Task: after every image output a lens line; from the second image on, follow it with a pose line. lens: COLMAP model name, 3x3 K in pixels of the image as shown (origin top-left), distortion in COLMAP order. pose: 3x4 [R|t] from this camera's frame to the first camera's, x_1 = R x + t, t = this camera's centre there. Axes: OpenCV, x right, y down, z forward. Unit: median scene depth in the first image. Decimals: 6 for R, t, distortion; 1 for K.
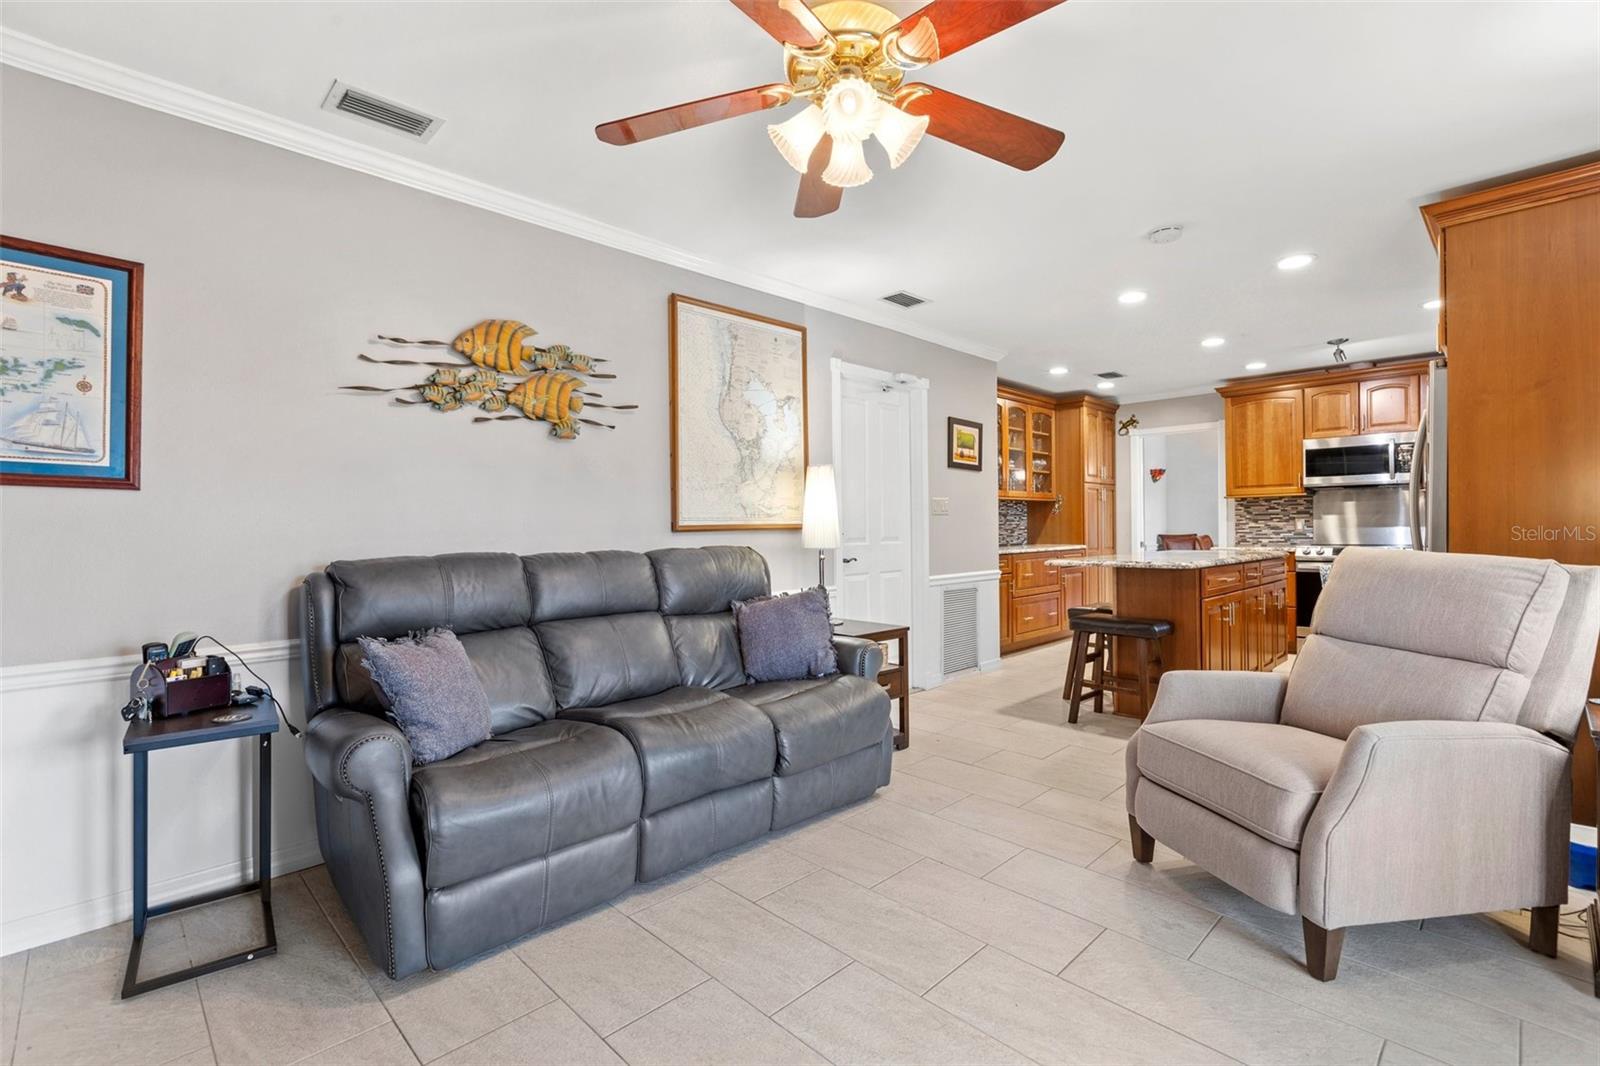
lens RADIAL K [[729.1, 0, 794.9], [0, 729.1, 527.5], [0, 0, 1]] dist [0.005306, -0.003019]
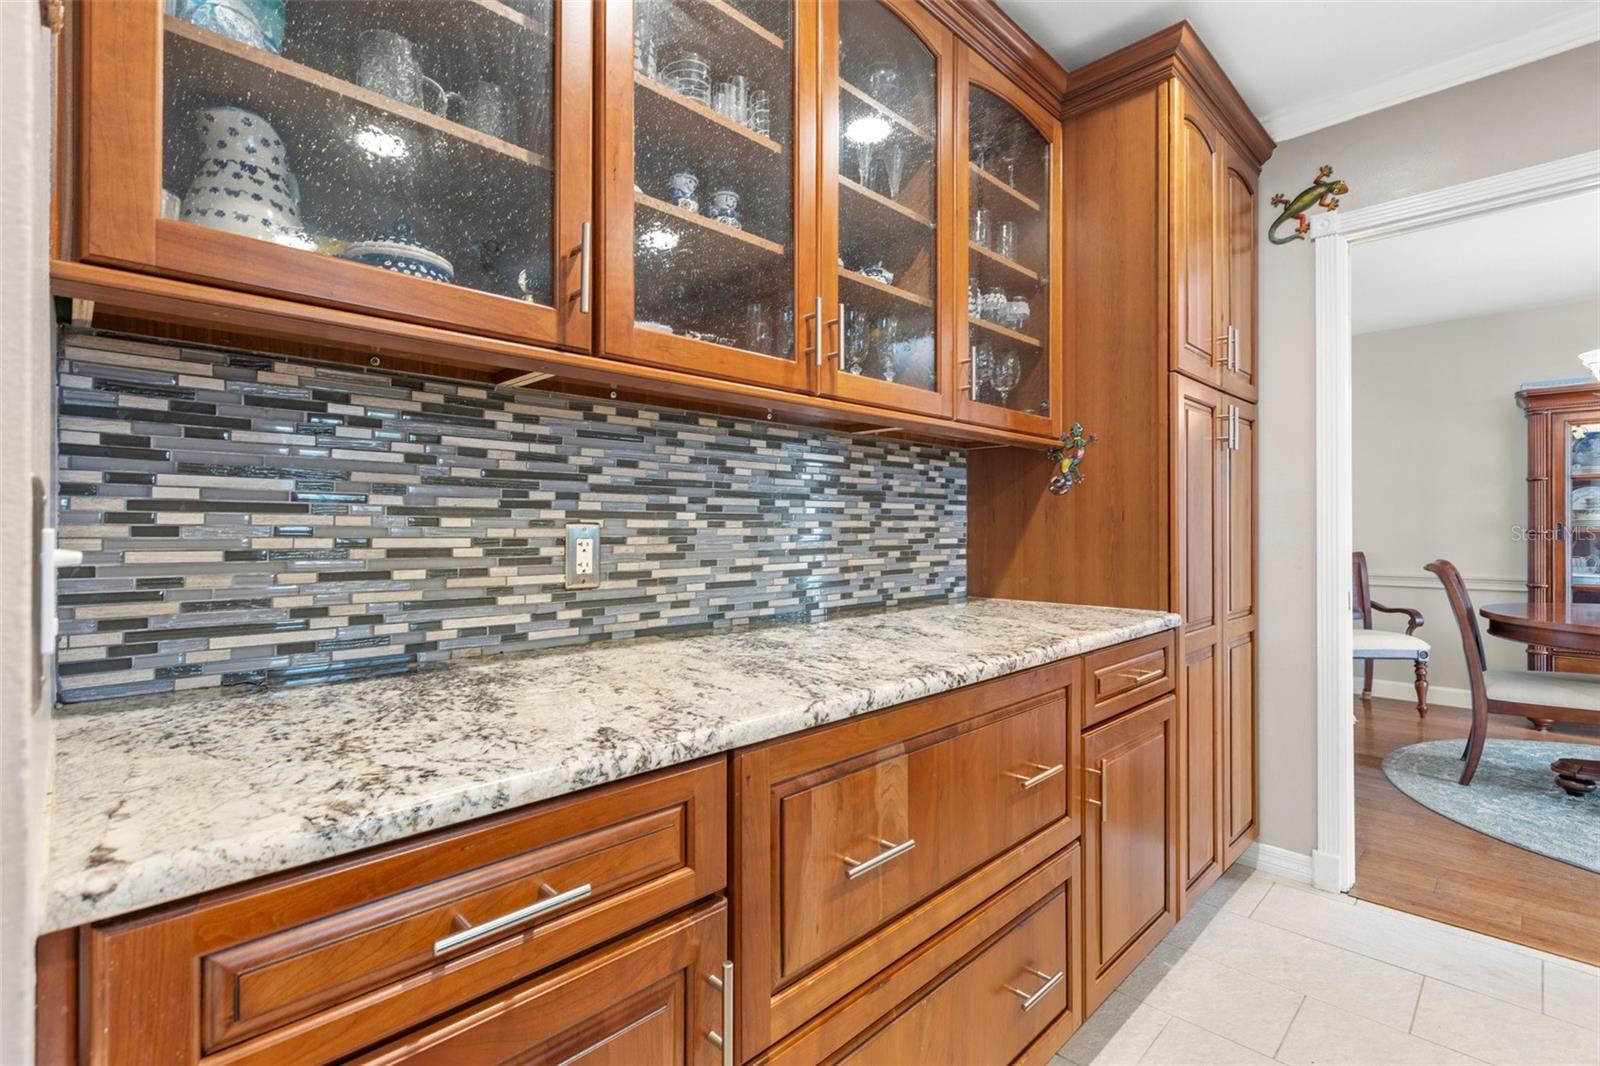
lens RADIAL K [[729.1, 0, 803.7], [0, 729.1, 524.8], [0, 0, 1]] dist [0.005306, -0.003019]
pose [[0.999951, 0.008834, 0.004433, 0.289617], [-0.008806, 0.999942, -0.006184, -0.004713], [-0.004488, 0.006145, 0.999971, 0.812705]]
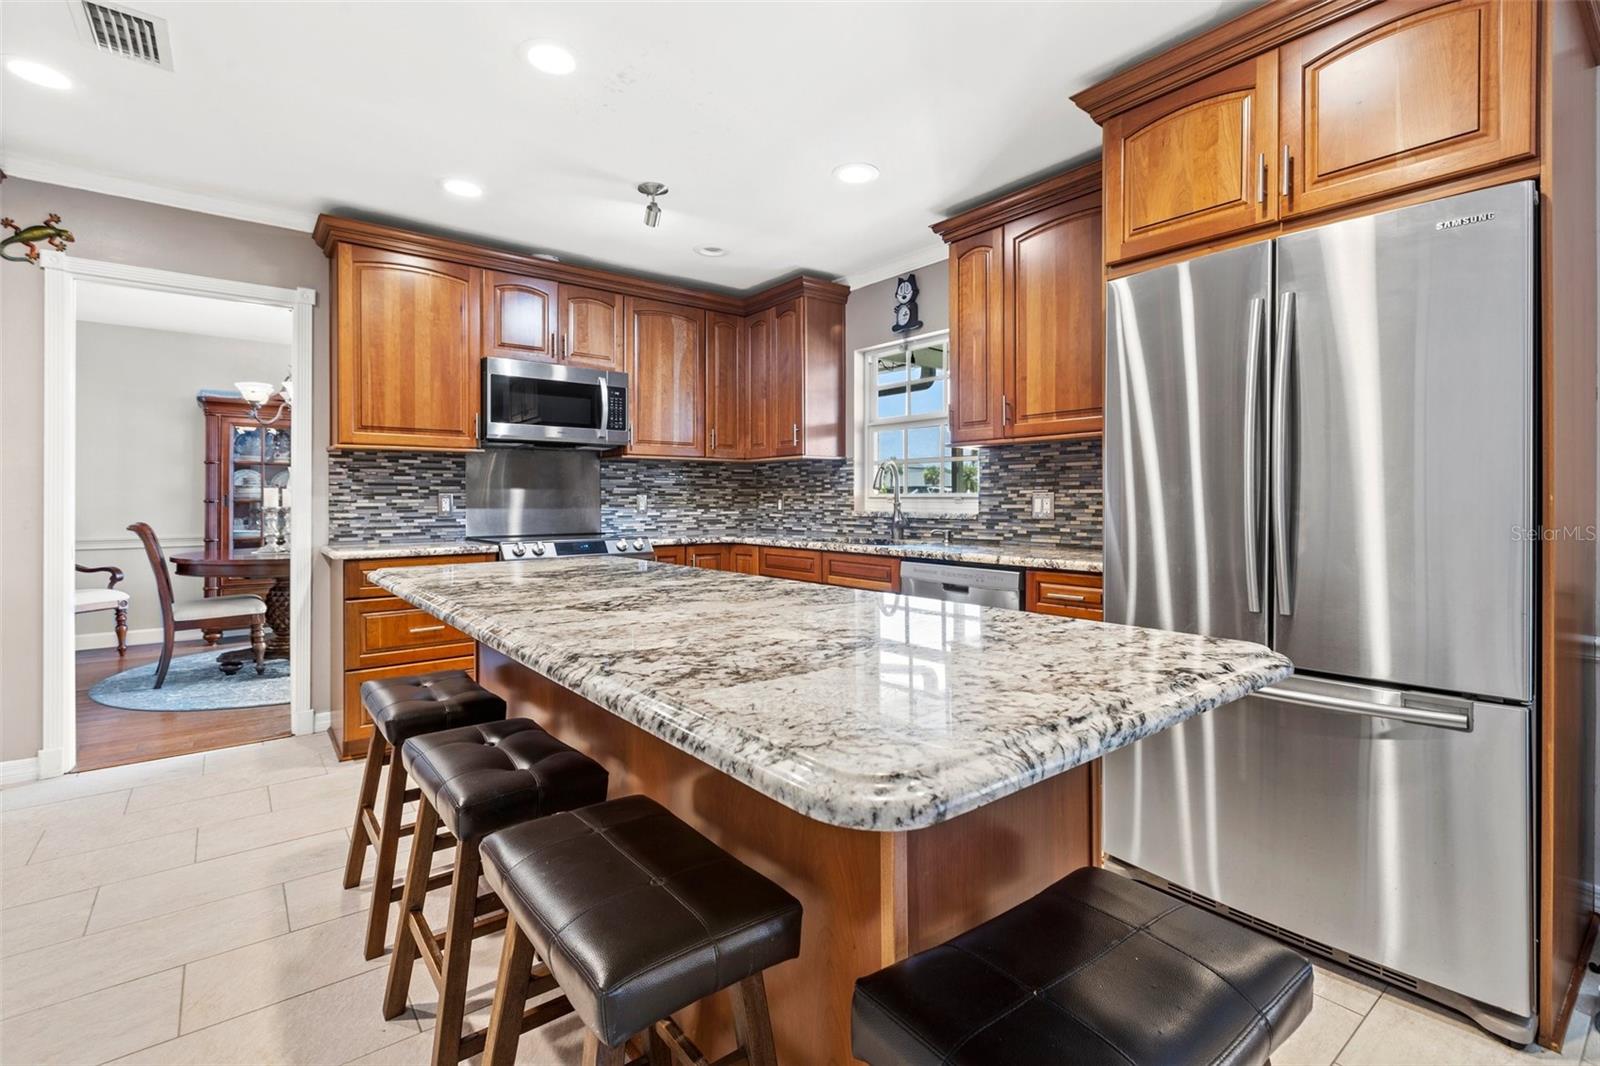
lens RADIAL K [[729.1, 0, 809.0], [0, 729.1, 499.2], [0, 0, 1]] dist [0.005306, -0.003019]
pose [[0.102686, 0.010777, 0.994655, 0.144054], [-0.001361, 0.999942, -0.010694, -0.001484], [-0.994713, -0.000256, 0.102695, 0.654692]]
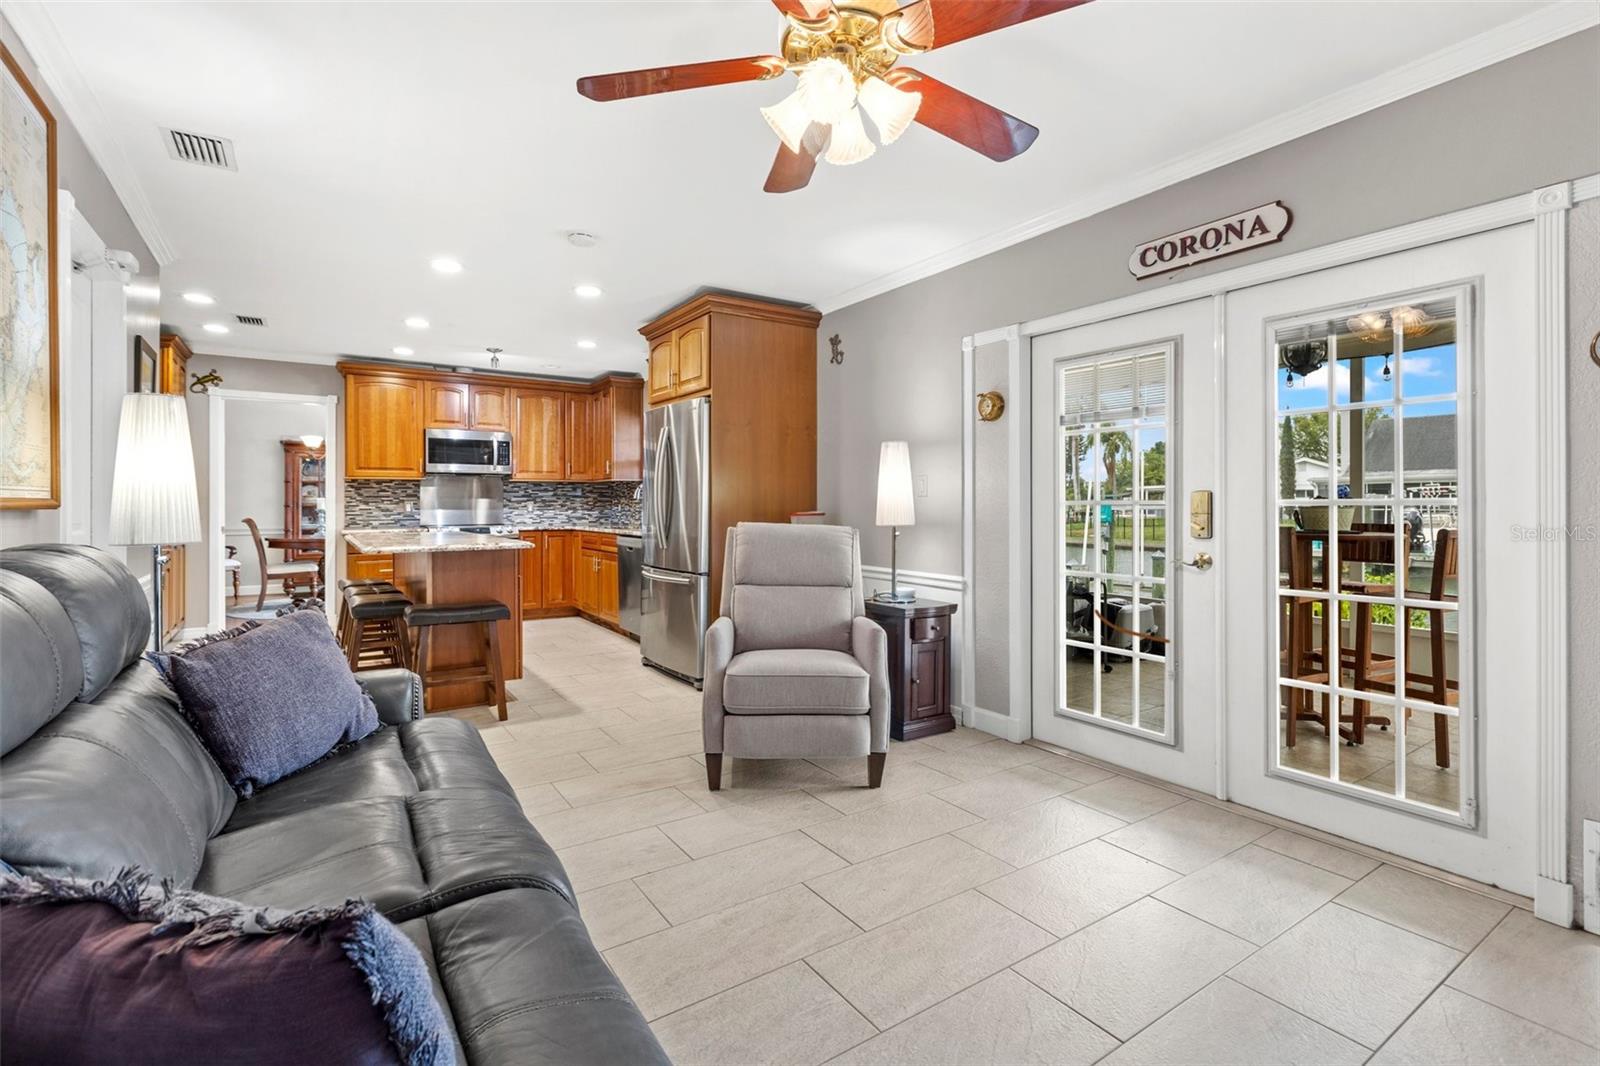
lens RADIAL K [[729.1, 0, 813.6], [0, 729.1, 505.6], [0, 0, 1]] dist [0.005306, -0.003019]
pose [[0.170551, 0.008196, 0.985315, -0.252456], [-0.001136, 0.999966, -0.008121, 0.002089], [-0.985348, 0.000266, 0.170555, 0.240974]]
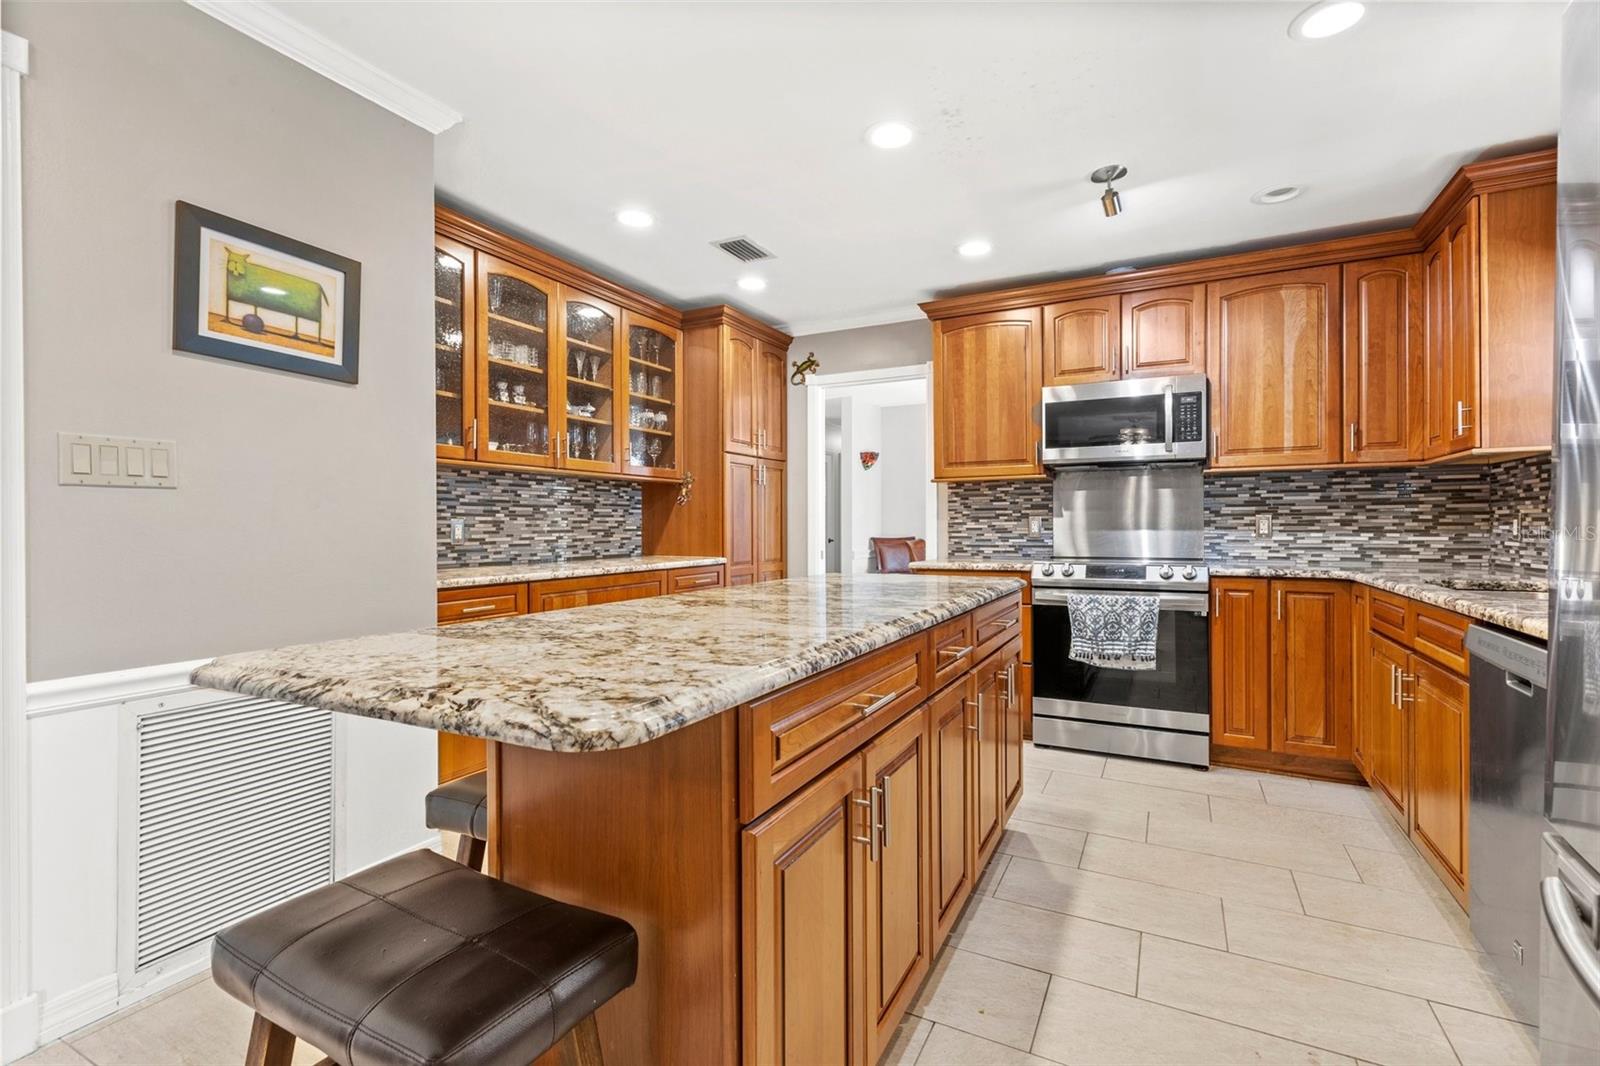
lens RADIAL K [[729.1, 0, 798.5], [0, 729.1, 527.1], [0, 0, 1]] dist [0.005306, -0.003019]
pose [[0.952106, 0.006043, 0.305708, 0.298860], [-0.006182, 0.999981, -0.000512, -0.000872], [-0.305705, -0.001403, 0.952125, 0.455880]]
